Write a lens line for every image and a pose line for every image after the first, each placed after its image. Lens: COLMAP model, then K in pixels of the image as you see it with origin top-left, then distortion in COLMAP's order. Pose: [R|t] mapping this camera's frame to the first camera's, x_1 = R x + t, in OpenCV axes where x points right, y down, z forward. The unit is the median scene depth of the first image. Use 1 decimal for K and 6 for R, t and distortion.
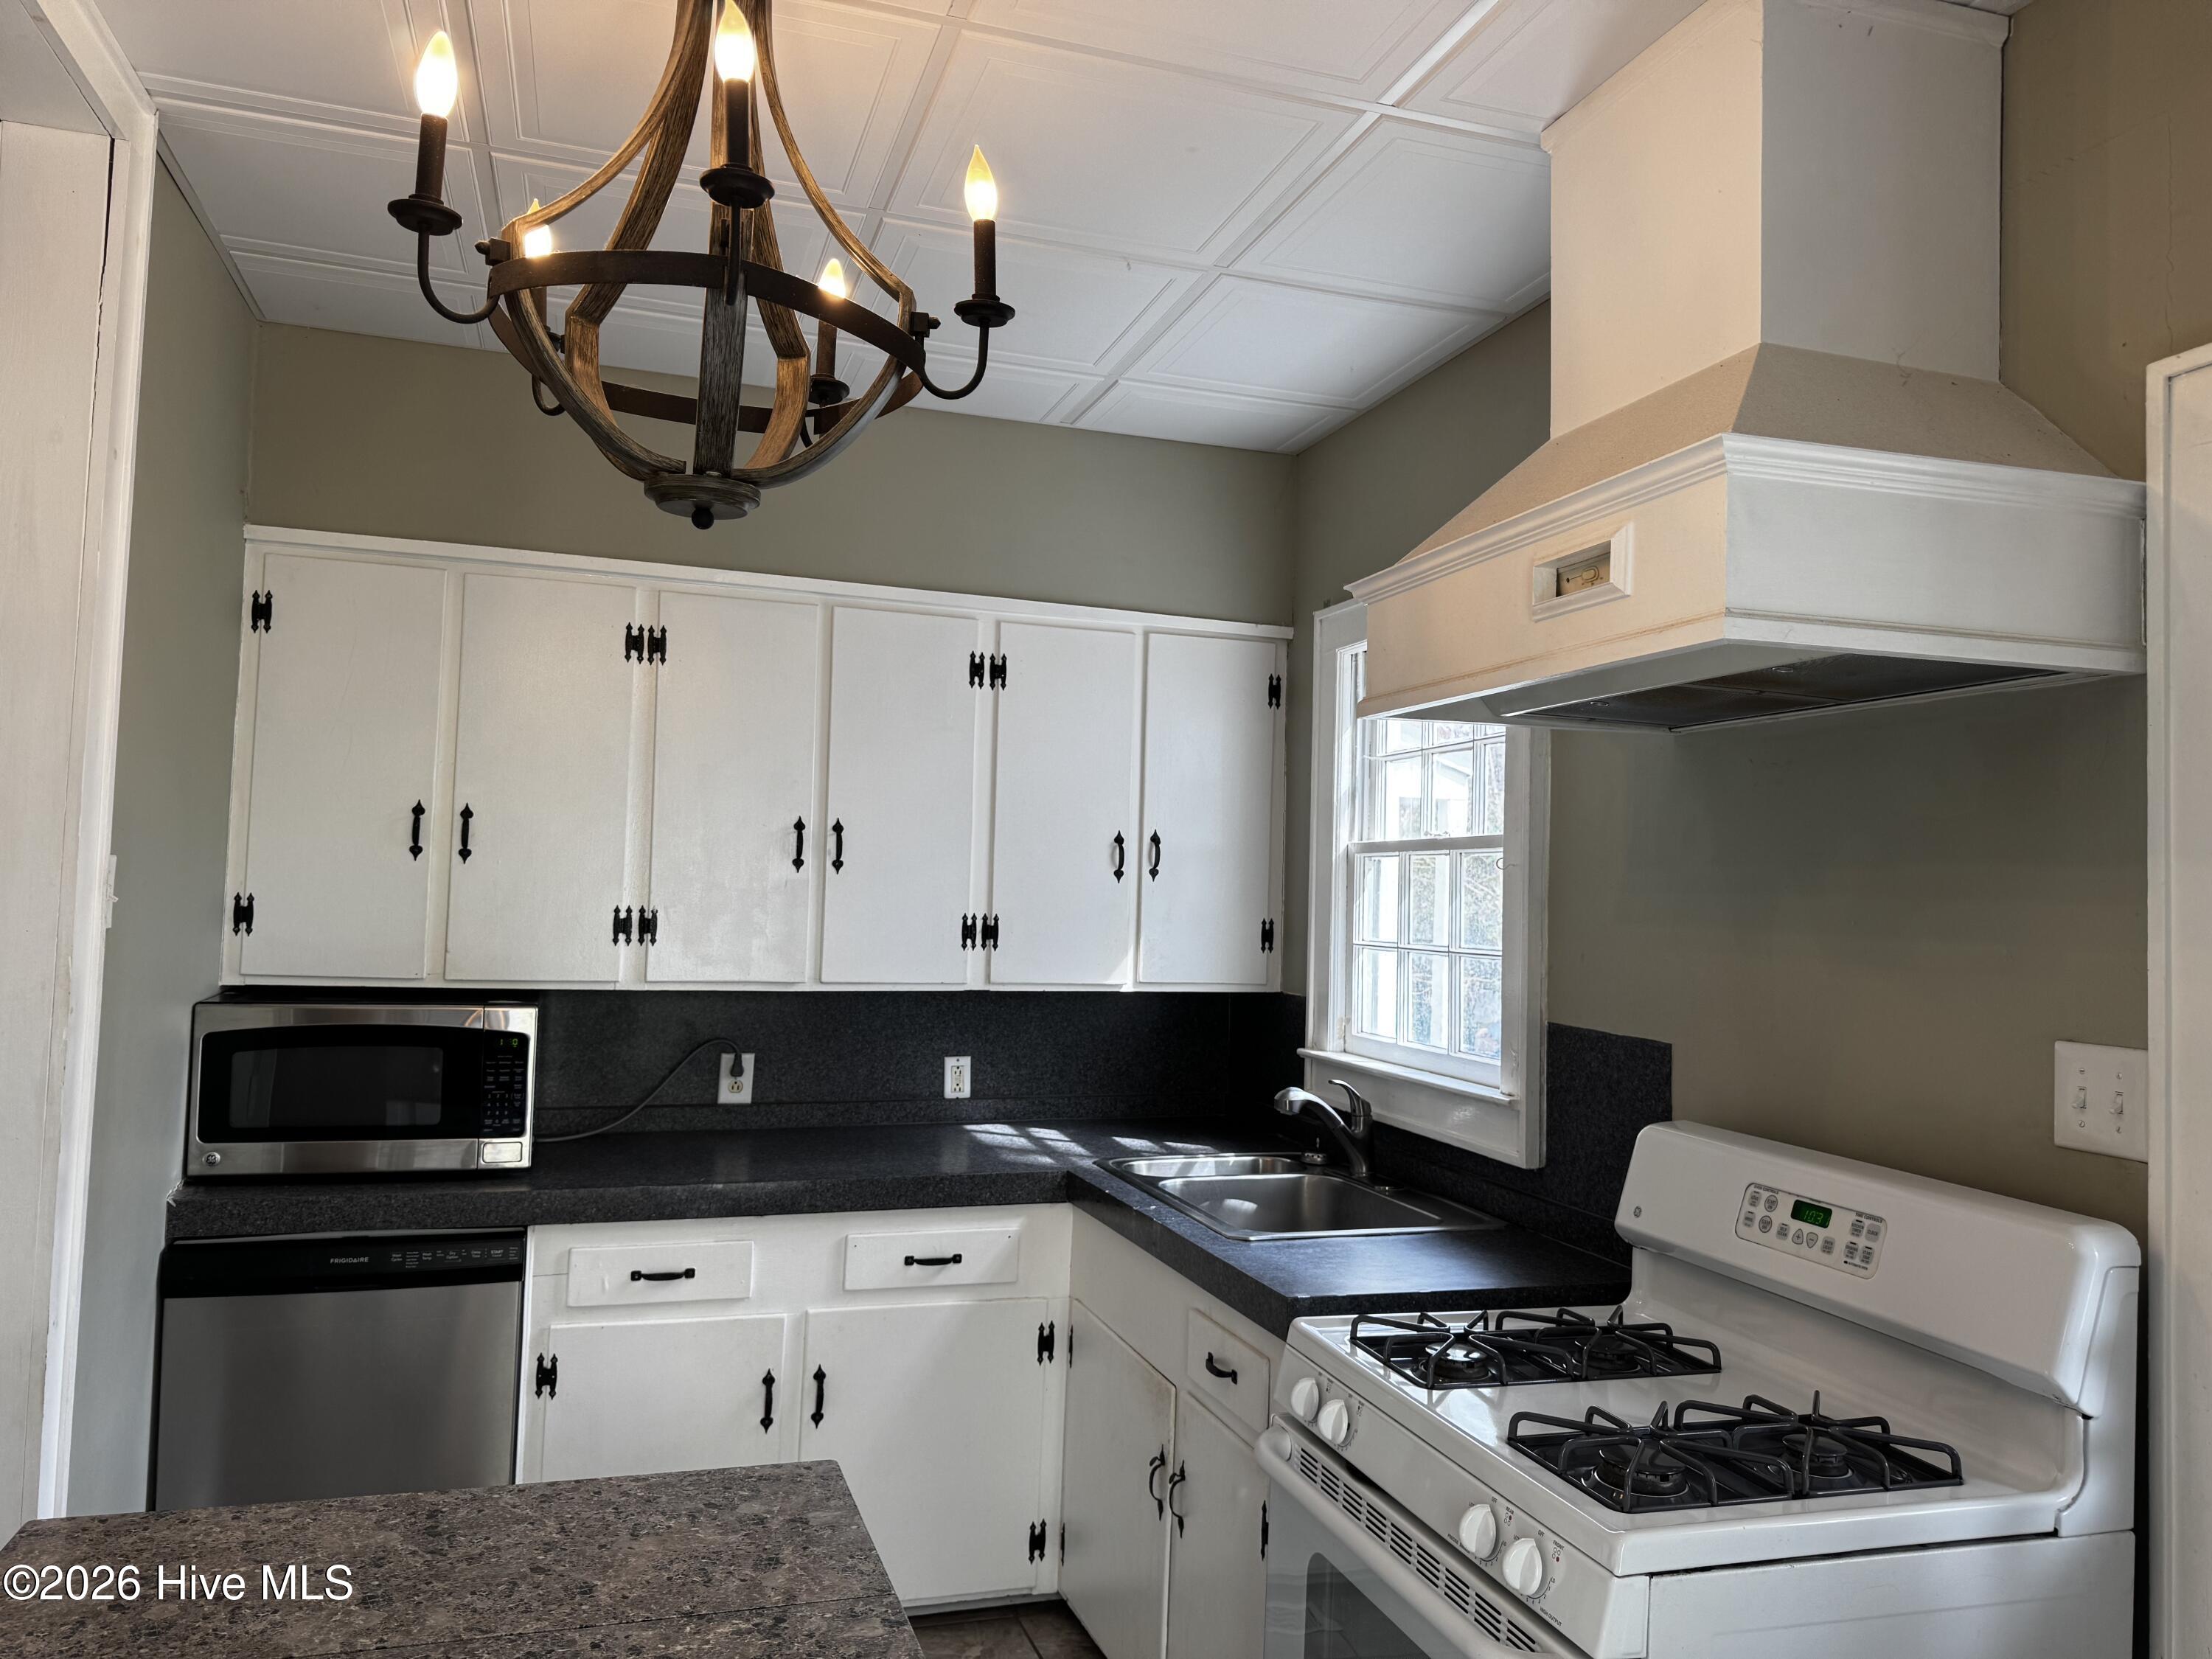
lens RADIAL K [[1559.9, 0, 1095.8], [0, 1559.9, 832.7], [0, 0, 1]] dist [0.072631, -0.079246]
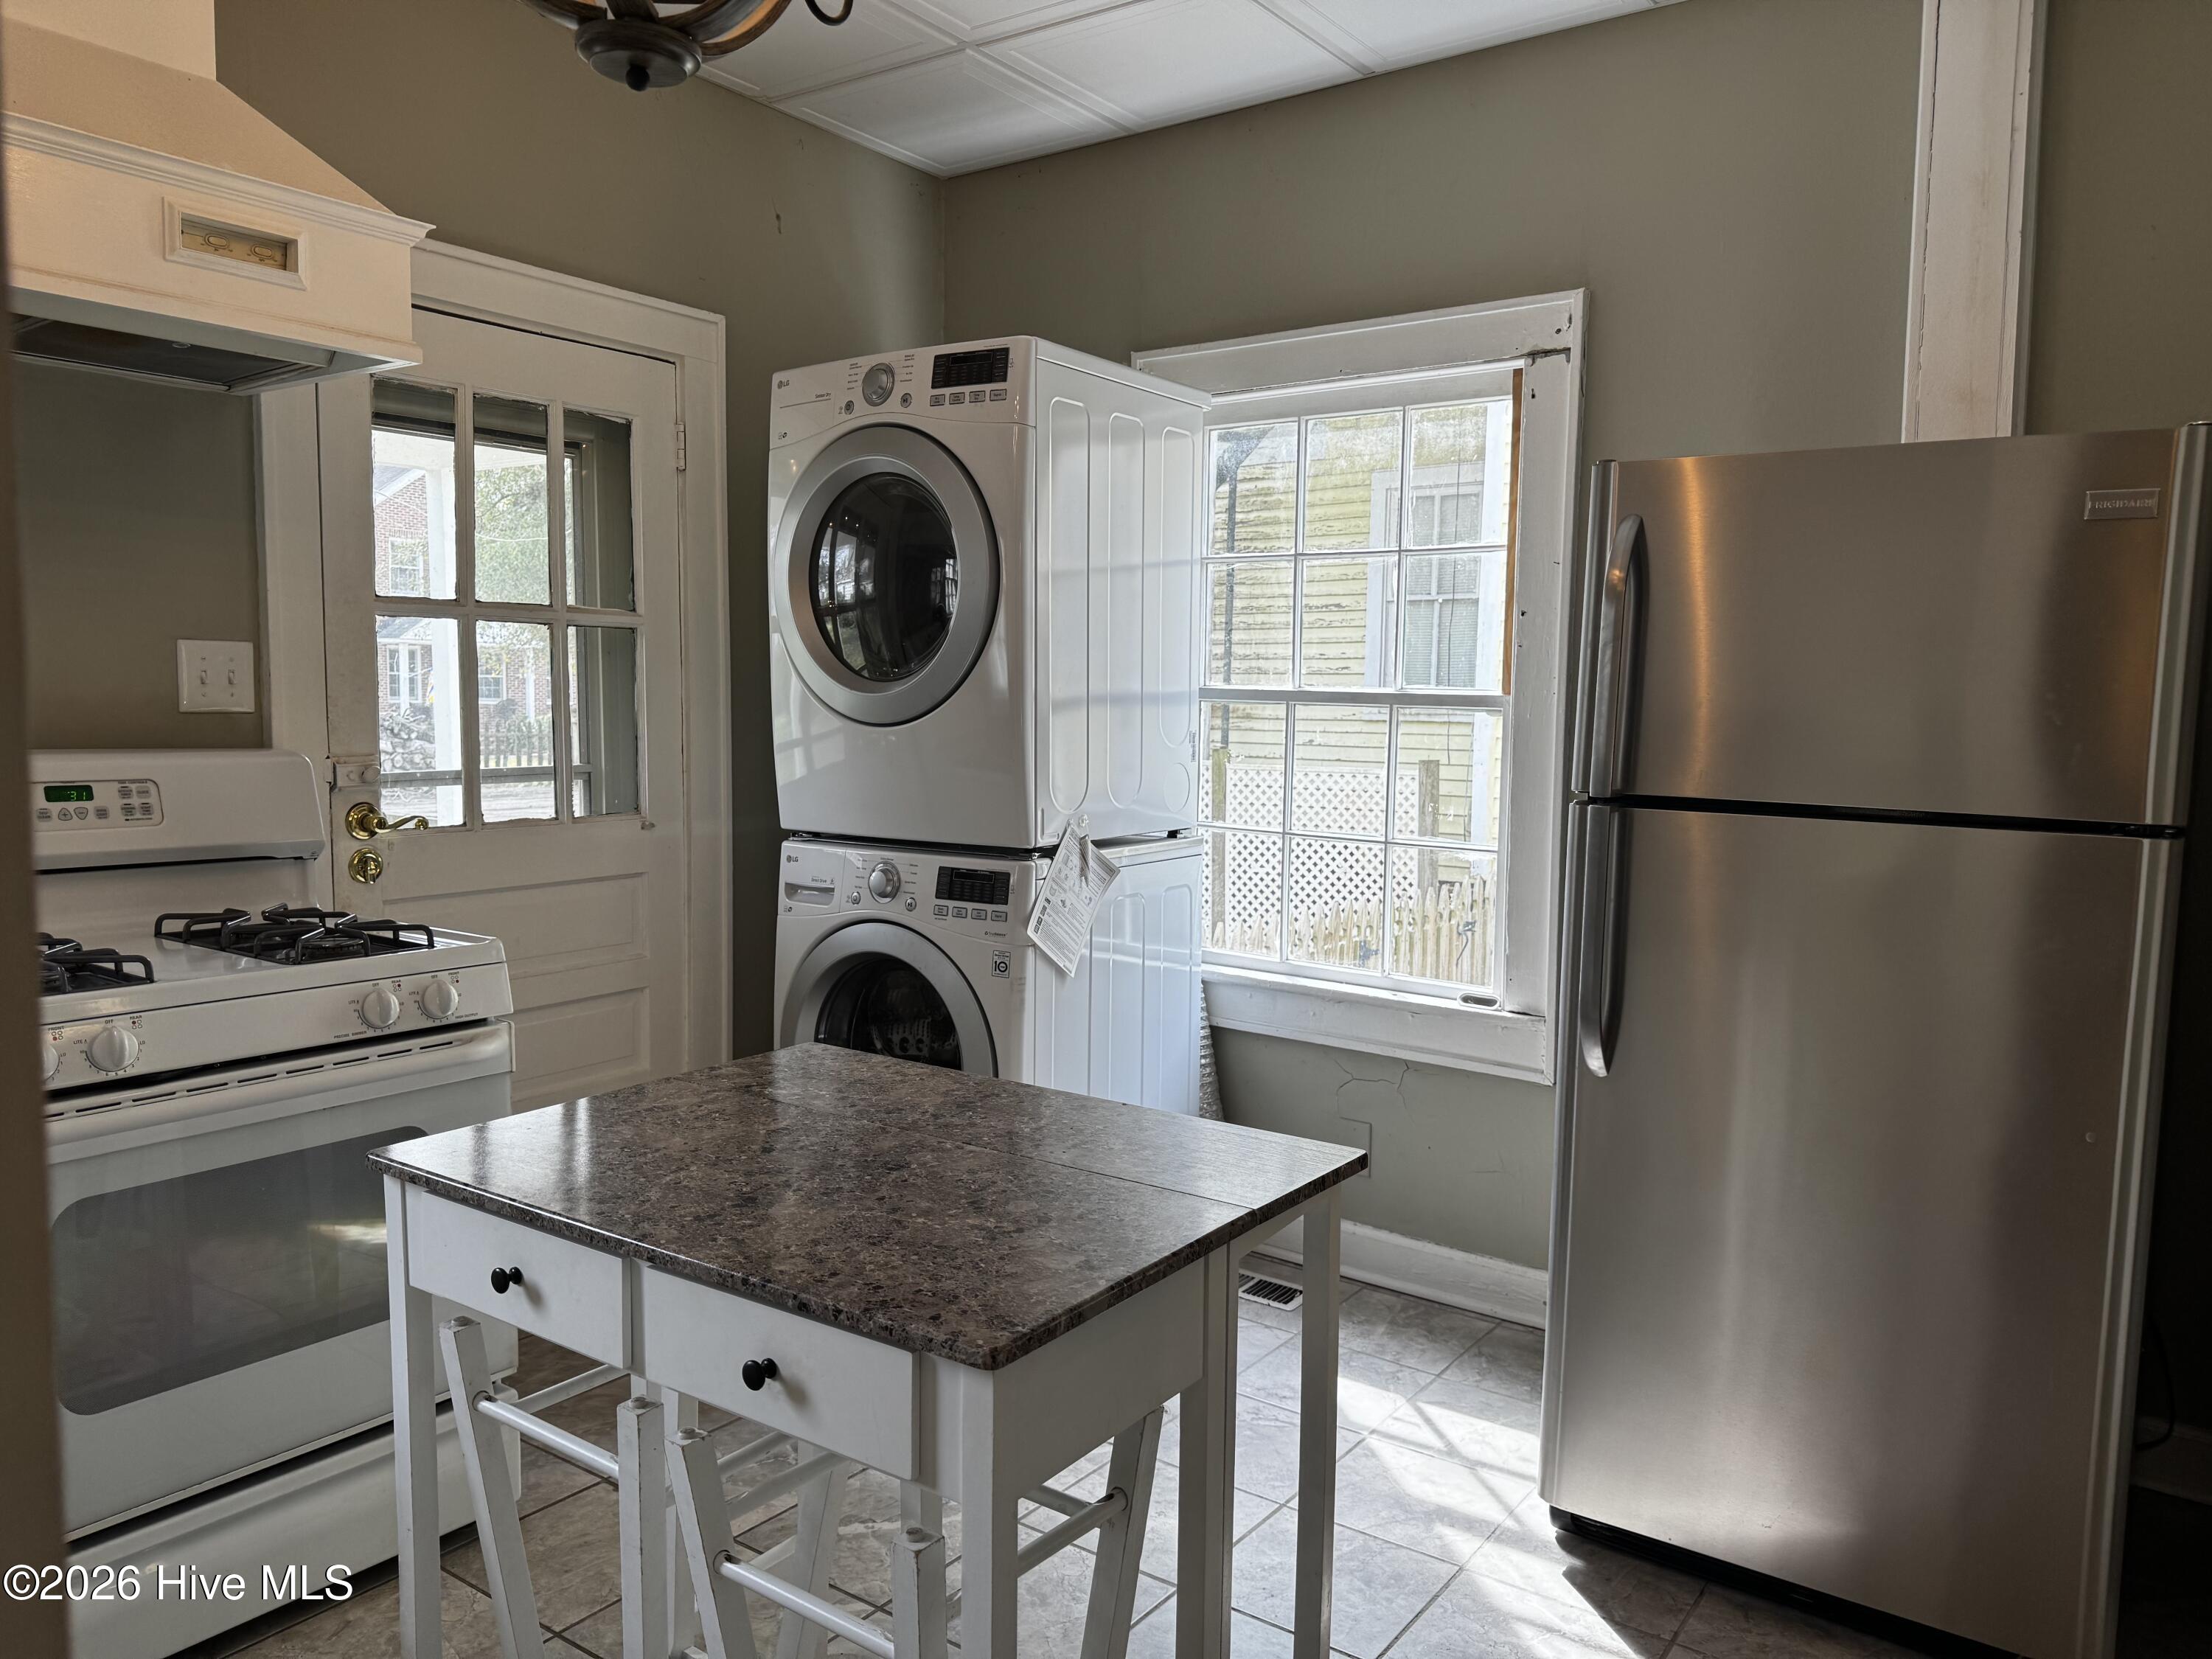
lens RADIAL K [[1559.9, 0, 1095.8], [0, 1559.9, 832.7], [0, 0, 1]] dist [0.072631, -0.079246]
pose [[-0.591397, -0.111325, 0.798659, -1.063328], [-0.065786, 0.993784, 0.089809, 0.121372], [-0.803692, 0.000572, -0.595045, 1.190417]]
